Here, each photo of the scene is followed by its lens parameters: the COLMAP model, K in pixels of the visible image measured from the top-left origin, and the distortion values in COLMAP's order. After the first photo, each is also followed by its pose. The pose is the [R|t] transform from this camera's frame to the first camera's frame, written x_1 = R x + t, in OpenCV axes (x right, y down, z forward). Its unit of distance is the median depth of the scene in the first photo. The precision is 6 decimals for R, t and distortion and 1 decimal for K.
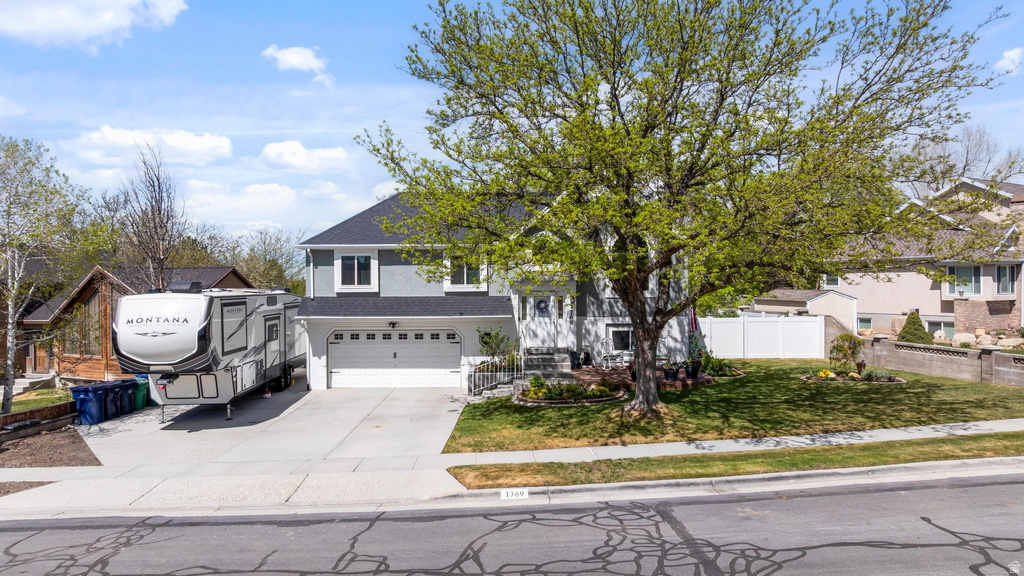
lens RADIAL K [[724.7, 0, 512.0], [0, 724.7, 288.0], [0, 0, 1]] dist [-0.023985, 0.002158]
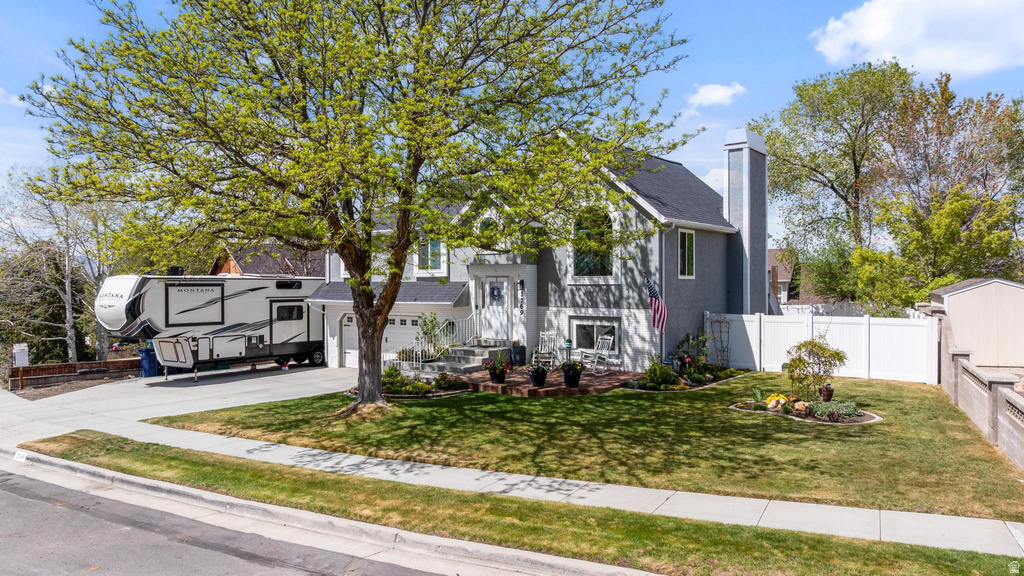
lens RADIAL K [[724.7, 0, 512.0], [0, 724.7, 288.0], [0, 0, 1]] dist [-0.023985, 0.002158]
pose [[0.796749, 0.007602, -0.604263, 0.583477], [-0.007914, 0.999966, 0.002146, 0.016320], [0.604259, 0.003072, 0.796782, 0.295812]]
